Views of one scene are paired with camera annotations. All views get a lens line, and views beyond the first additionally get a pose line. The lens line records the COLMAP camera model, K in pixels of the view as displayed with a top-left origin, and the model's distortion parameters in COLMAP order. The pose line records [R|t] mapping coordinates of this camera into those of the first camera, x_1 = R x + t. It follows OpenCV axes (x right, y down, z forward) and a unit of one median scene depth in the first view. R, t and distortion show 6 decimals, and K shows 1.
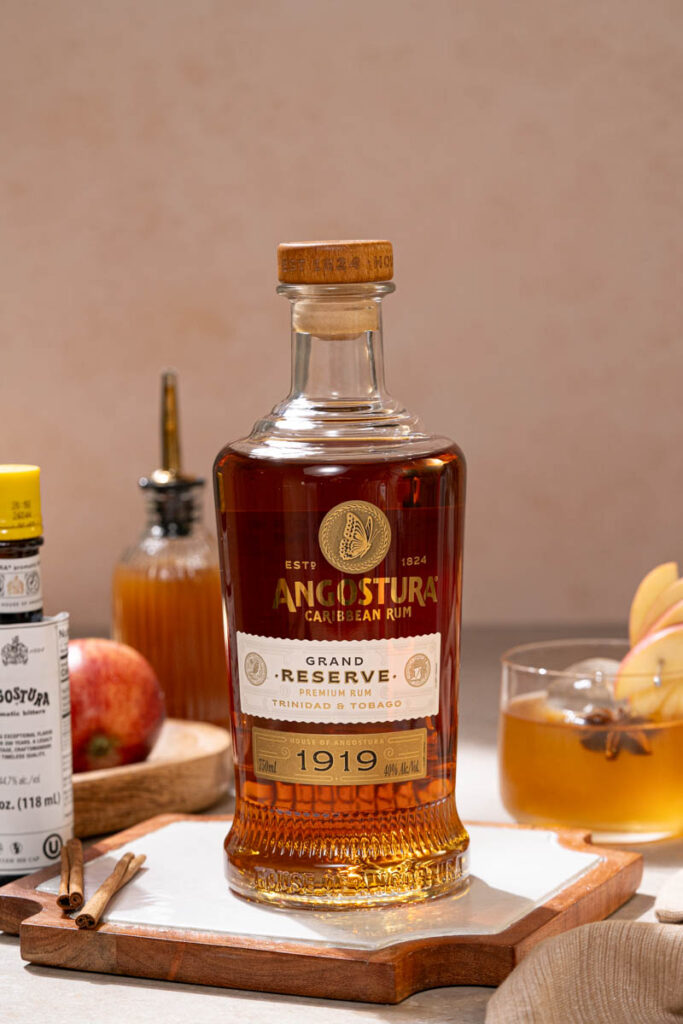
lens RADIAL K [[2819.2, 0, 338.8], [0, 2819.2, 516.5], [0, 0, 1]] dist [-0.165206, 0.000000]
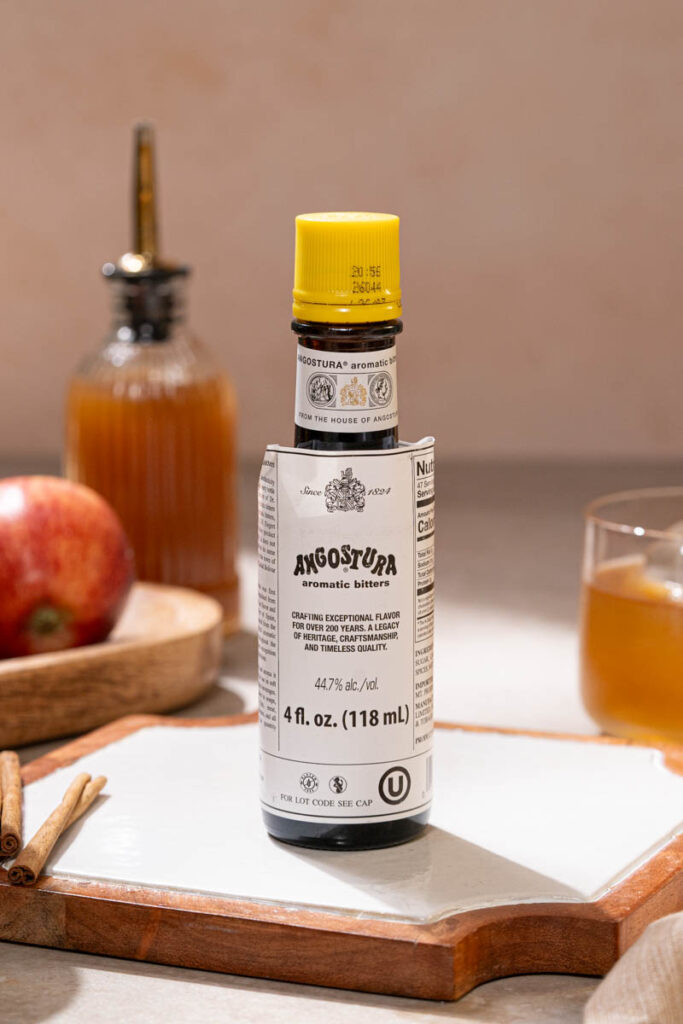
lens RADIAL K [[2963.9, 0, 341.4], [0, 2963.9, 508.7], [0, 0, 1]] dist [-0.222569, 0.000000]
pose [[0.999791, 0.015686, 0.013109, -0.017583], [-0.016487, 0.997847, 0.063484, 0.000538], [-0.012085, -0.063687, 0.997897, 0.220633]]
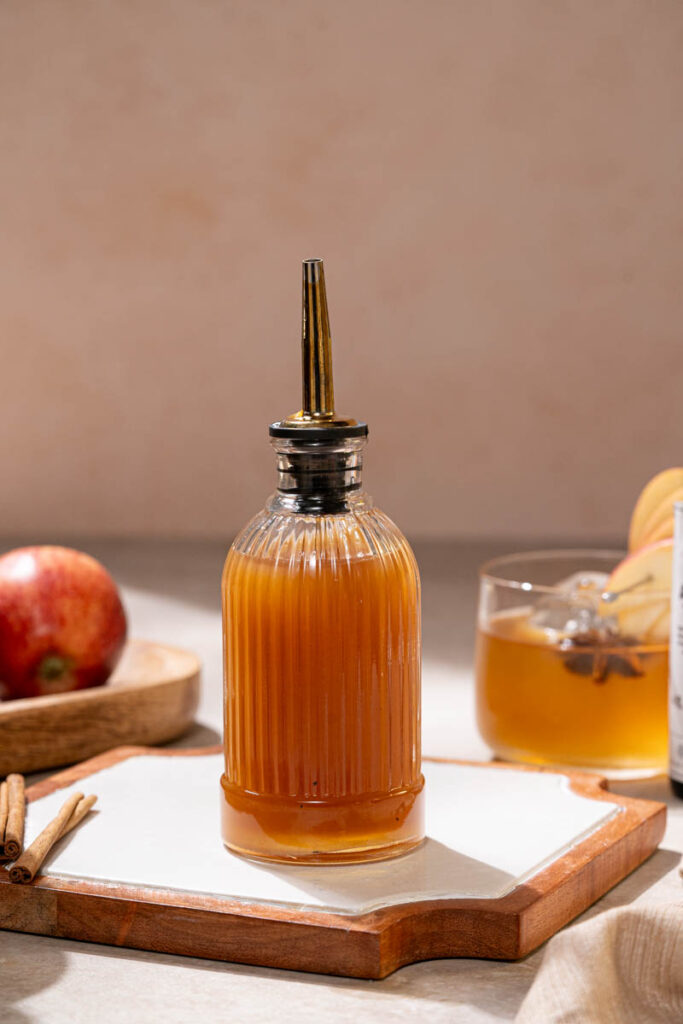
lens RADIAL K [[2648.0, 0, 343.3], [0, 2648.0, 509.7], [0, 0, 1]] dist [-0.190617, 0.000000]
pose [[0.999867, 0.016294, 0.001068, 0.005011], [-0.016317, 0.999474, 0.028039, 0.007139], [-0.000611, -0.028053, 0.999606, 0.174015]]
